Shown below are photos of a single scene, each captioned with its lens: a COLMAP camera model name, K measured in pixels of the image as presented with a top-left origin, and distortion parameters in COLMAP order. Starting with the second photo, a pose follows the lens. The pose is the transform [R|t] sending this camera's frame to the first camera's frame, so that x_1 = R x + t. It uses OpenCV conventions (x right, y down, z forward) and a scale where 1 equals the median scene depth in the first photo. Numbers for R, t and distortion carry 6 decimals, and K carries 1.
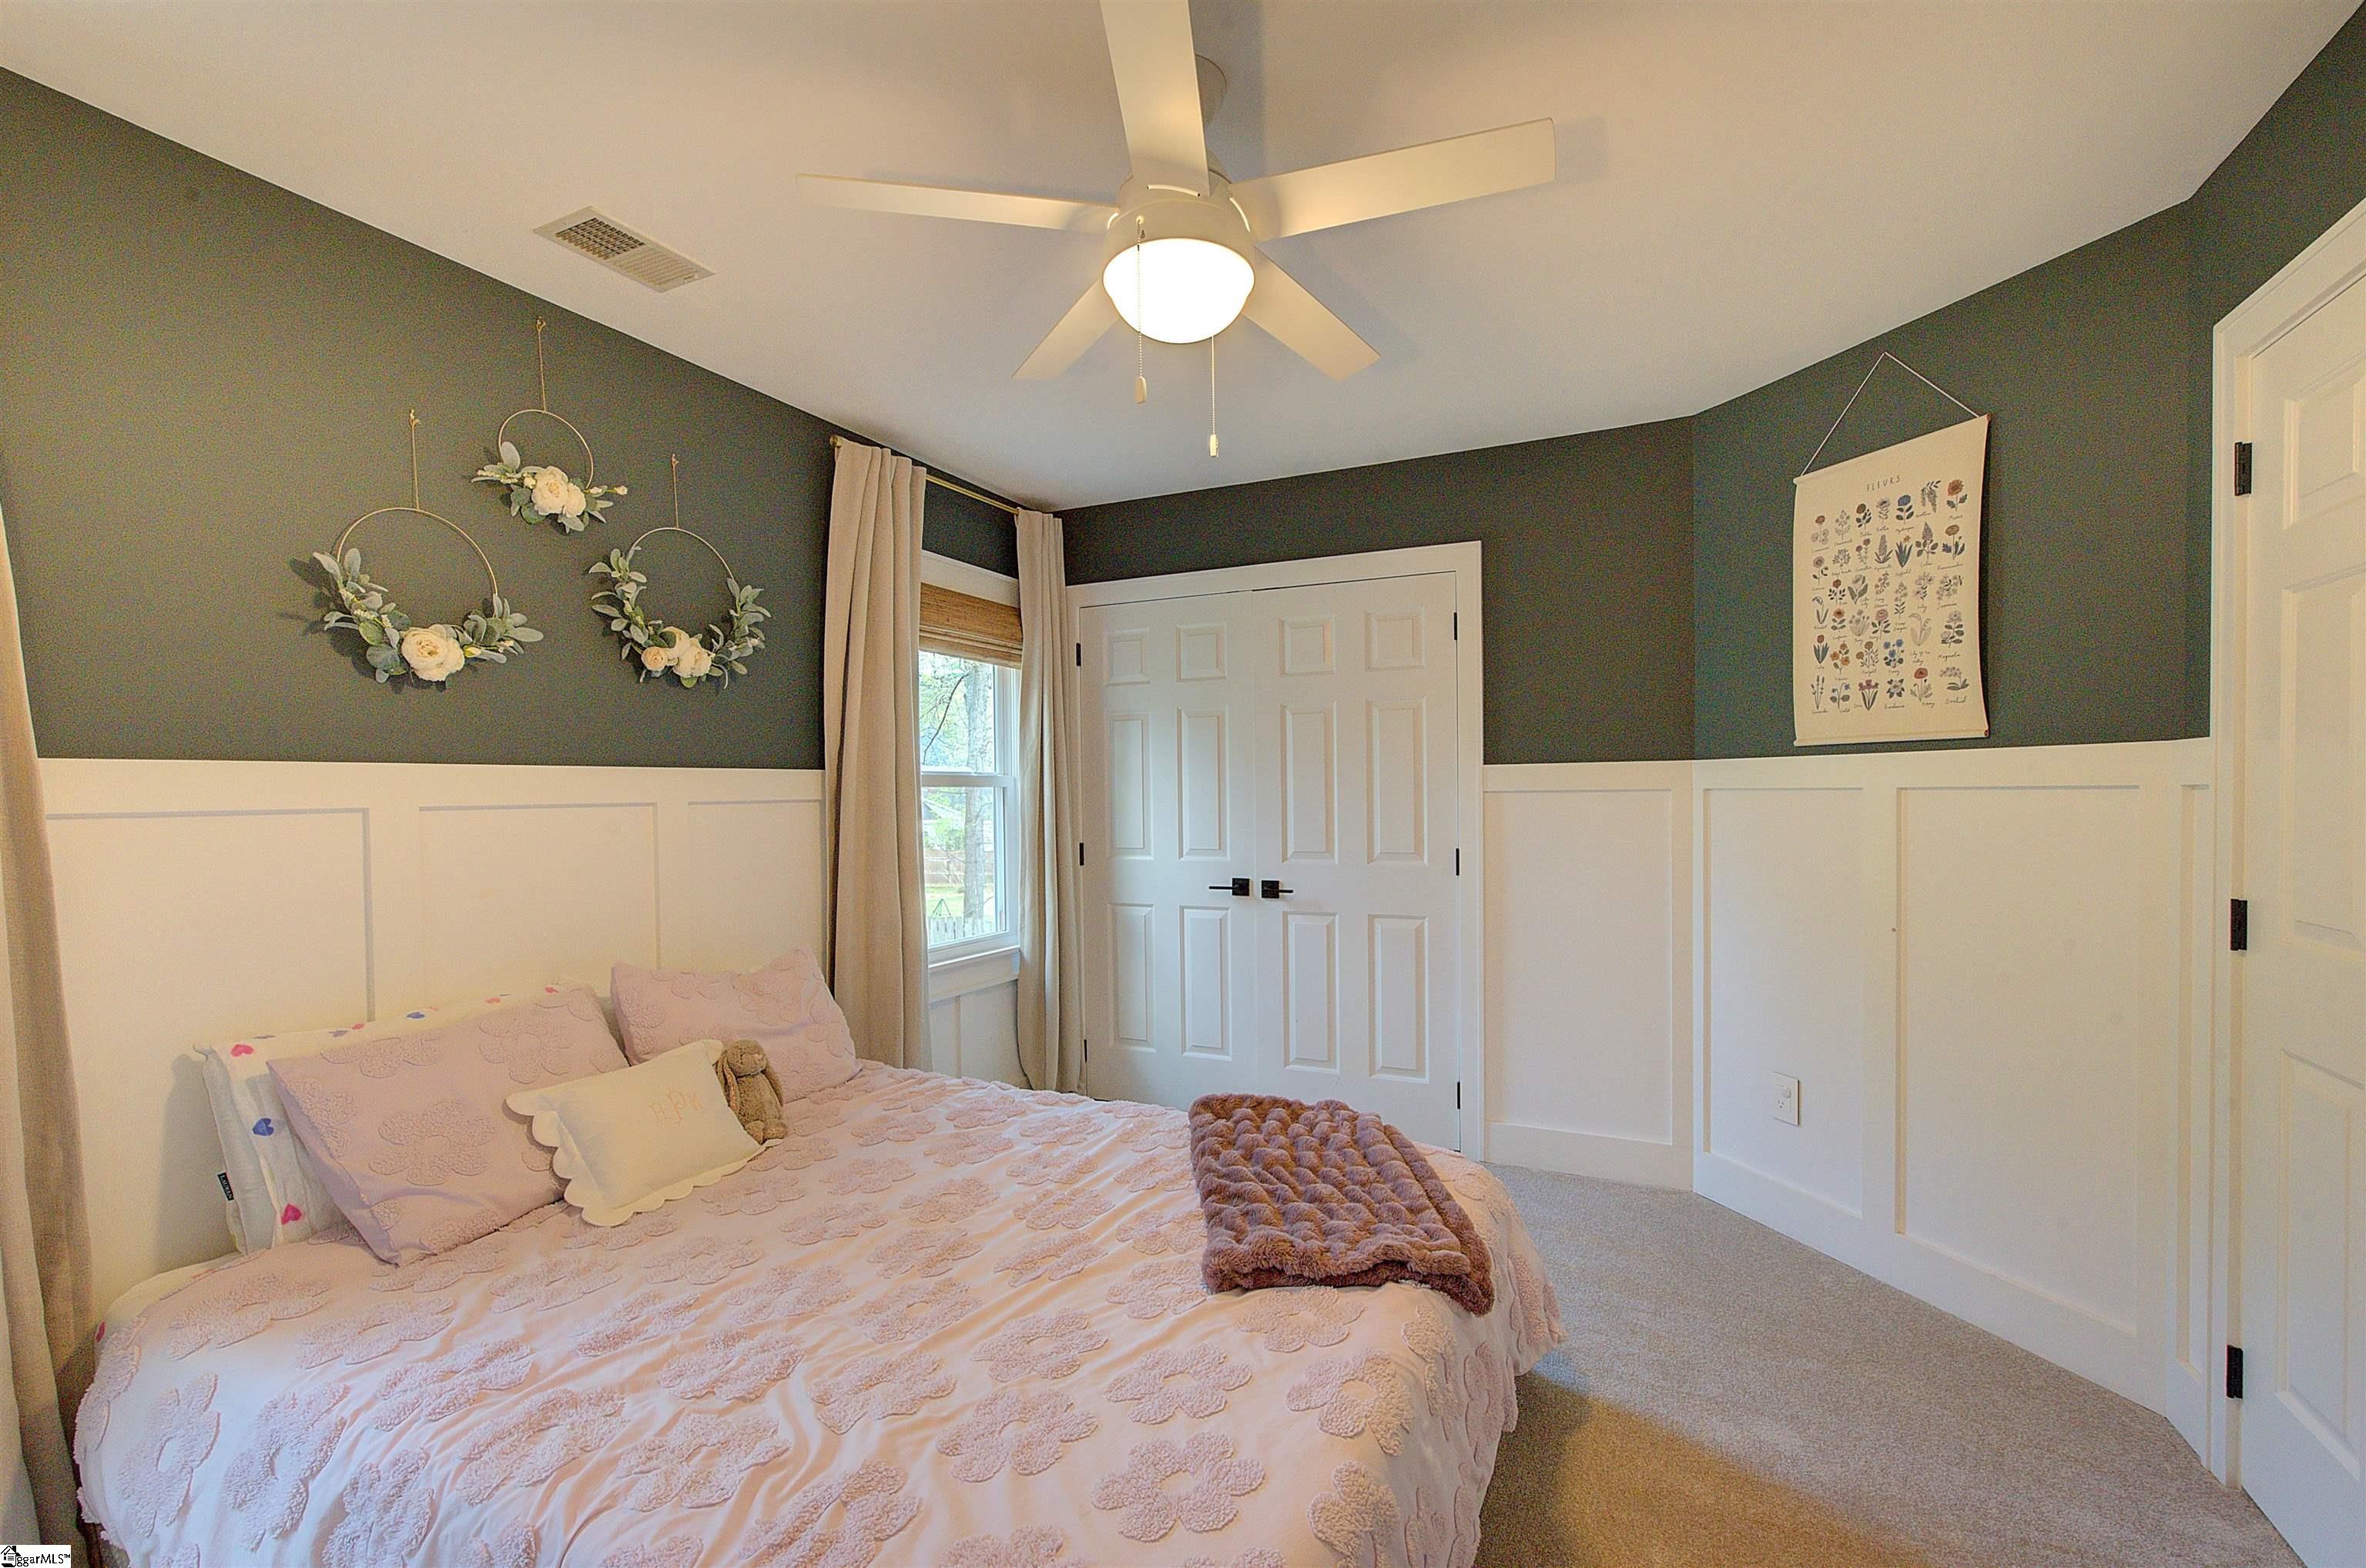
lens RADIAL K [[1029.7, 0, 1185.1], [0, 1029.7, 792.6], [0, 0, 1]] dist [0.000469, 0.000014]
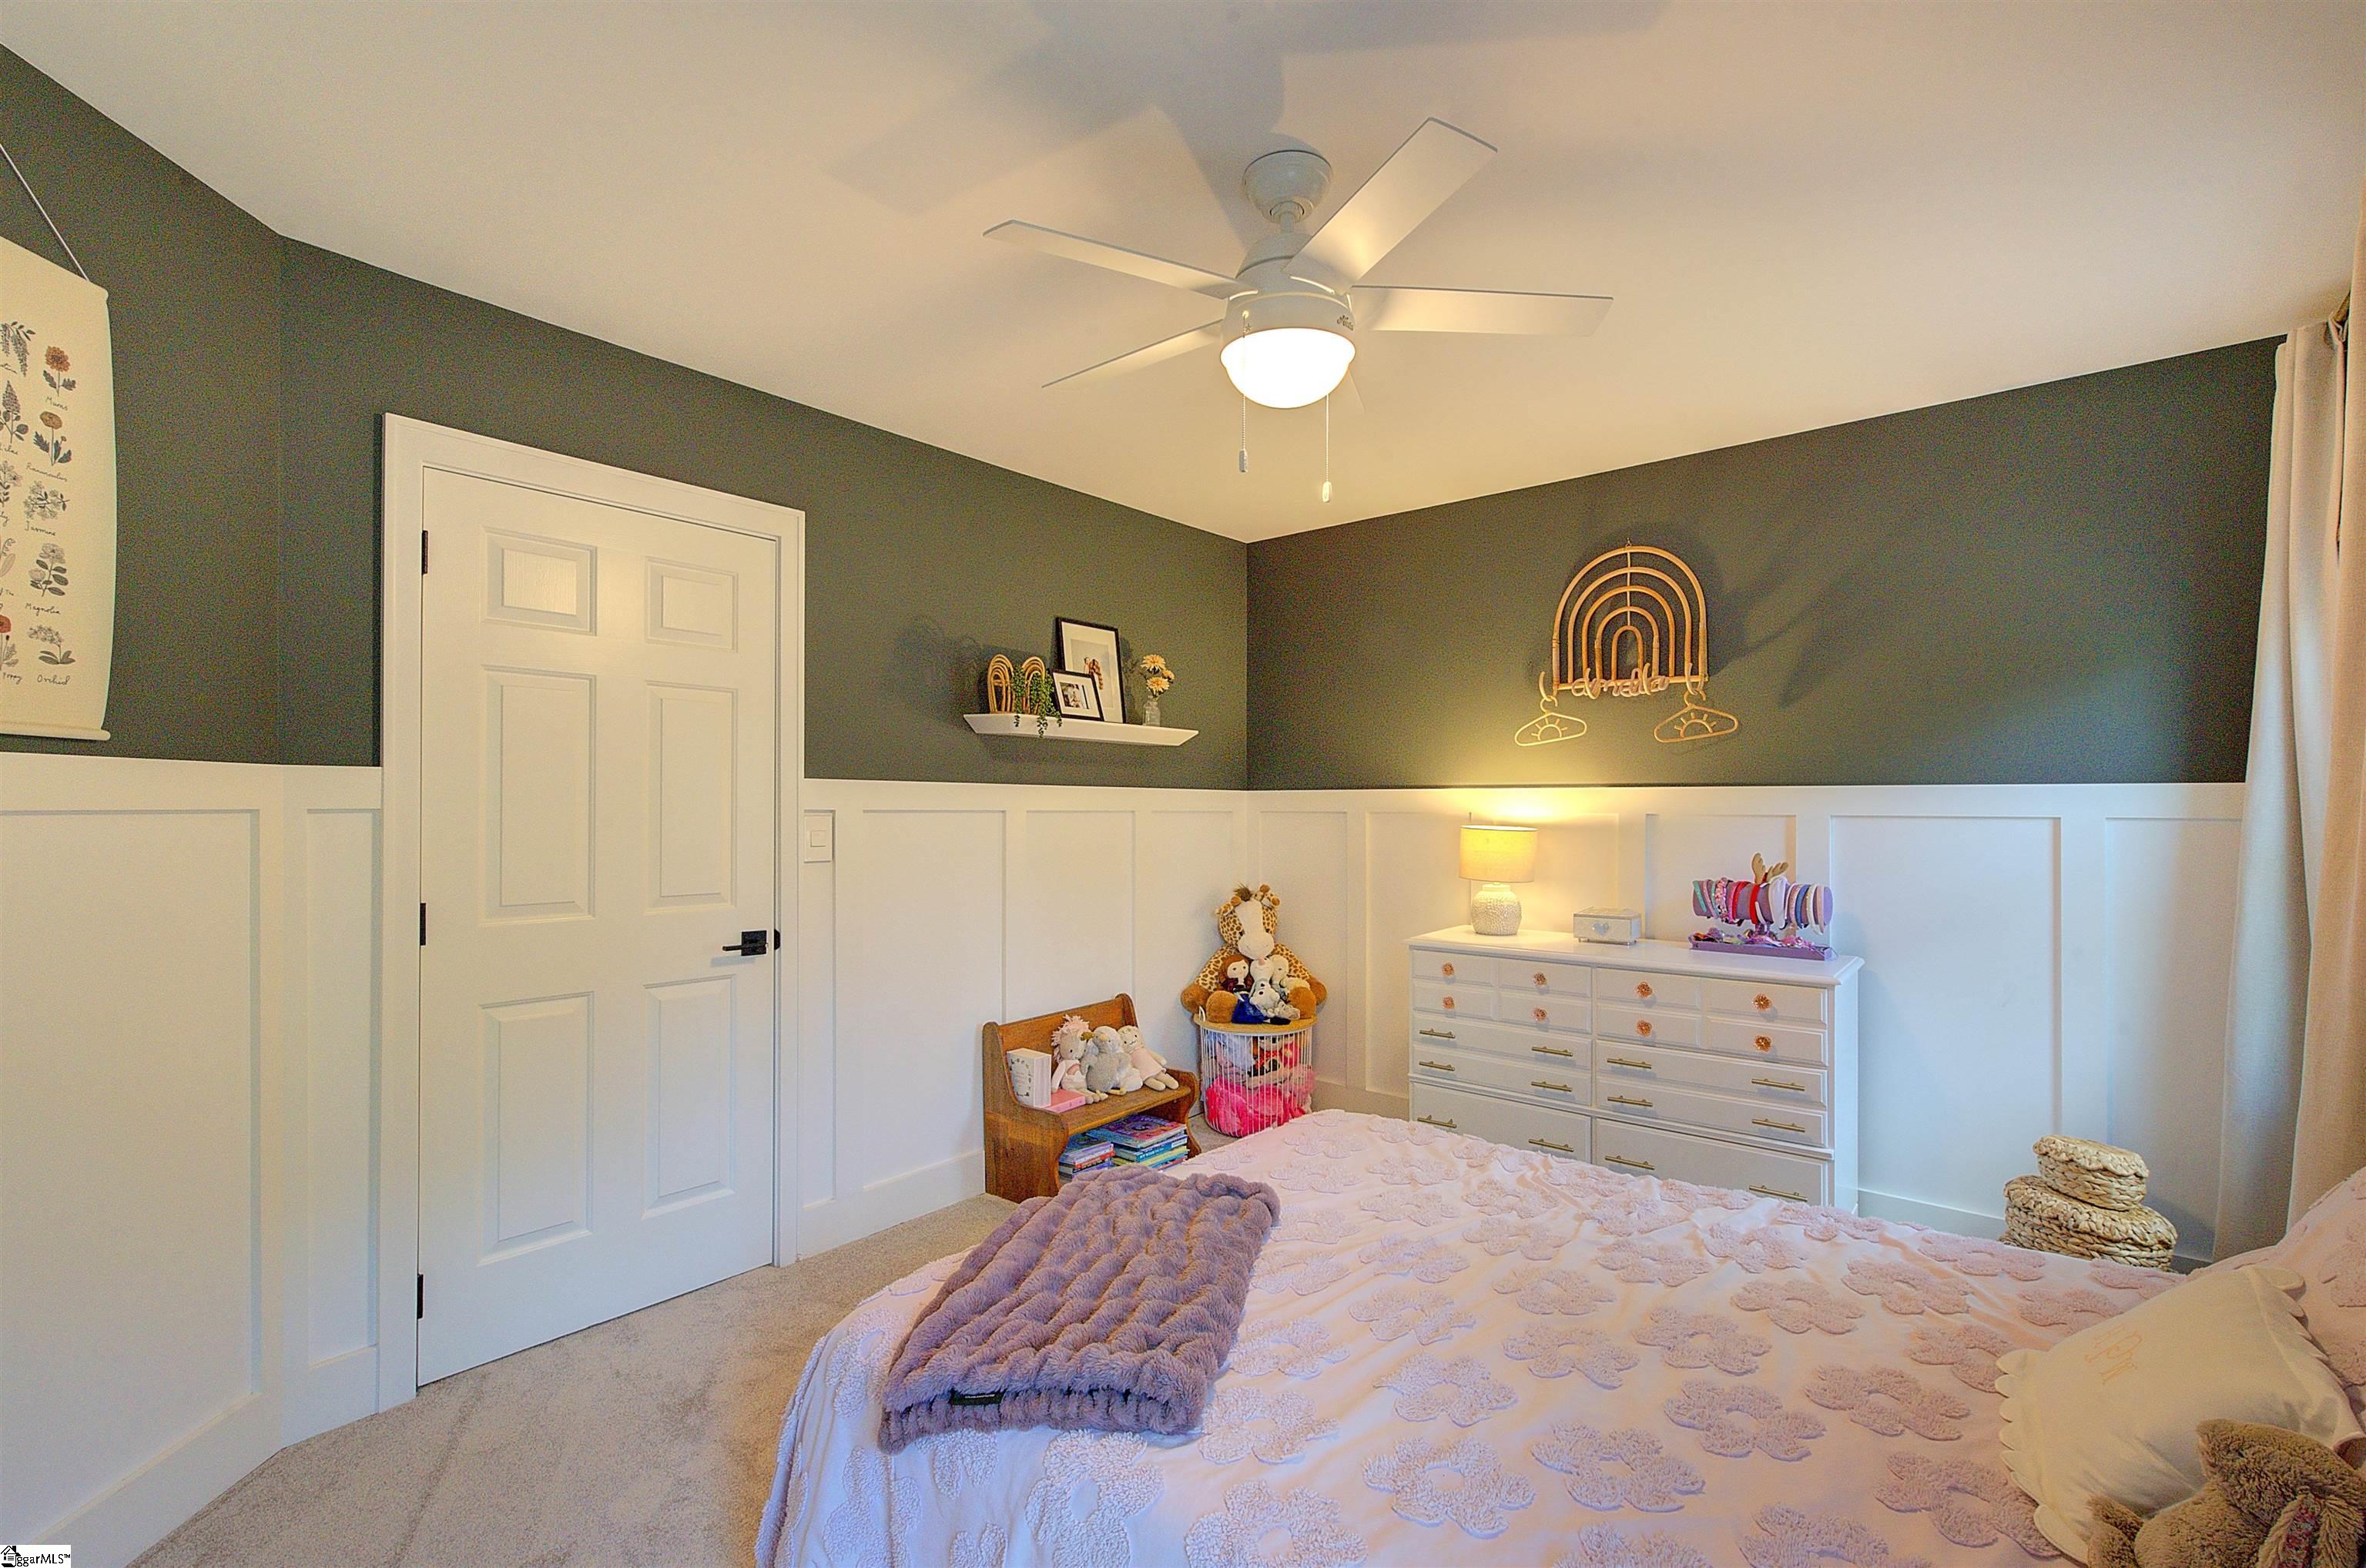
lens RADIAL K [[1029.7, 0, 1183.7], [0, 1029.7, 798.8], [0, 0, 1]] dist [0.000469, 0.000014]
pose [[-0.968275, 0.008054, 0.249758, -0.117043], [0.007900, 0.999967, -0.001621, -0.006284], [-0.249763, 0.000404, -0.968307, 1.456131]]
